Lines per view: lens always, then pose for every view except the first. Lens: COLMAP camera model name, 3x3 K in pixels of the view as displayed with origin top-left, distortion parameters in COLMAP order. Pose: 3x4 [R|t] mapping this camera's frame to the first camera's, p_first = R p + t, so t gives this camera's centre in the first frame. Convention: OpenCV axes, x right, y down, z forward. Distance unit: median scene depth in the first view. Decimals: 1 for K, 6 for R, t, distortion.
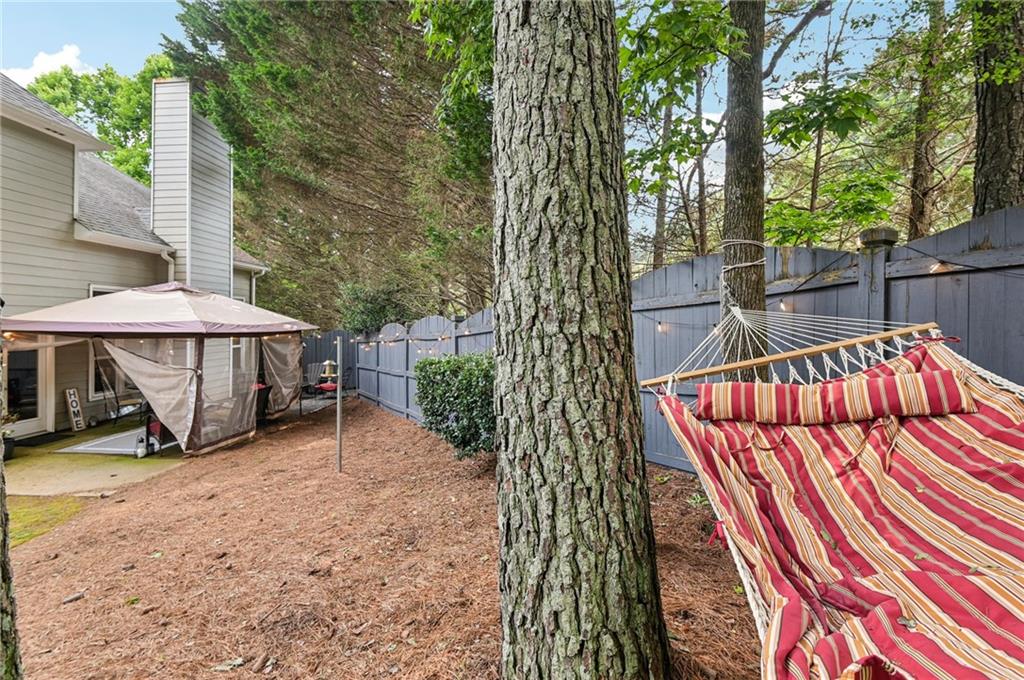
lens RADIAL K [[480.9, 0, 512.6], [0, 480.9, 326.2], [0, 0, 1]] dist [-0.003022, -0.007309]
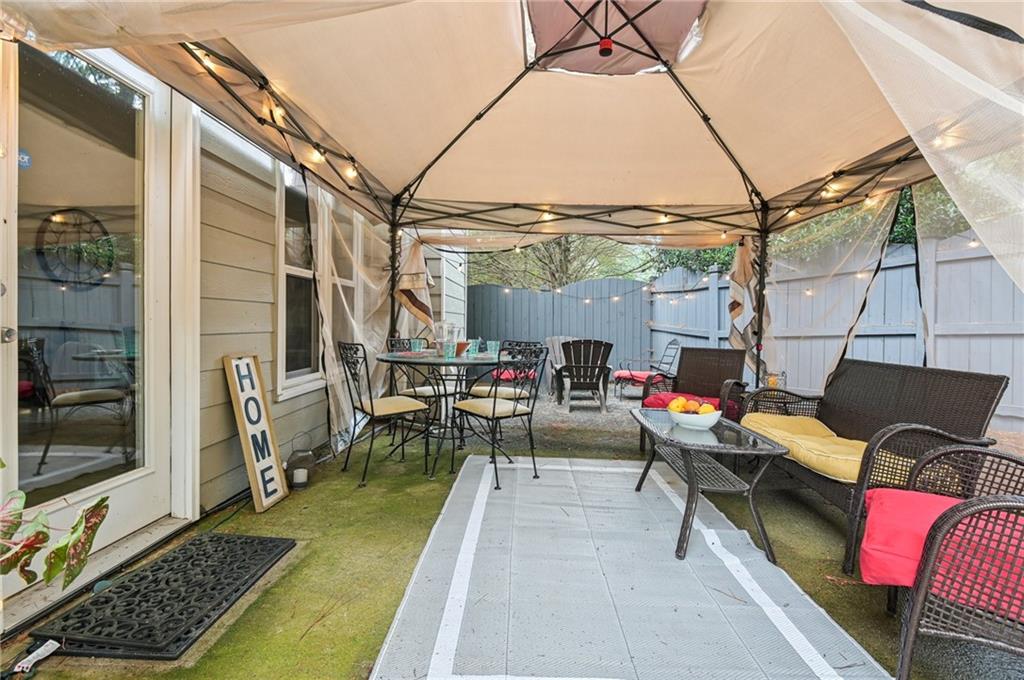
lens RADIAL K [[480.9, 0, 512.6], [0, 480.9, 326.2], [0, 0, 1]] dist [-0.003022, -0.007309]
pose [[0.999346, -0.000245, -0.036147, -0.754886], [0.000371, 0.999994, 0.003472, 0.111538], [0.036146, -0.003483, 0.999340, 0.719054]]
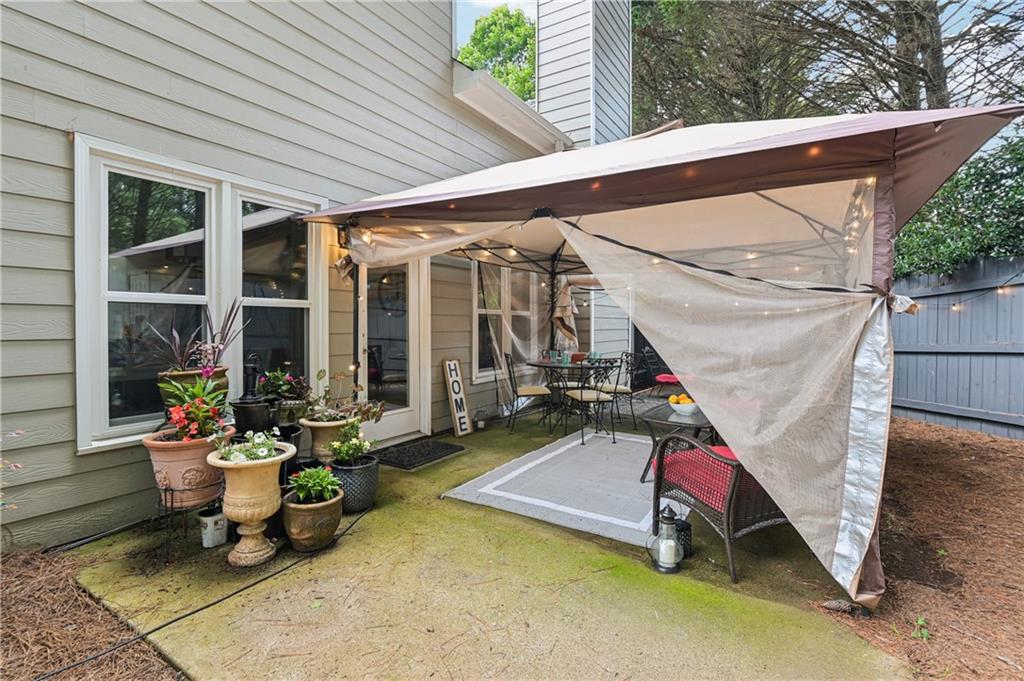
lens RADIAL K [[480.9, 0, 512.6], [0, 480.9, 326.7], [0, 0, 1]] dist [-0.003022, -0.007309]
pose [[0.848278, -0.008050, -0.529491, -0.559584], [0.006771, 0.999968, -0.004354, 0.094123], [0.529509, 0.000108, 0.848305, 0.550665]]
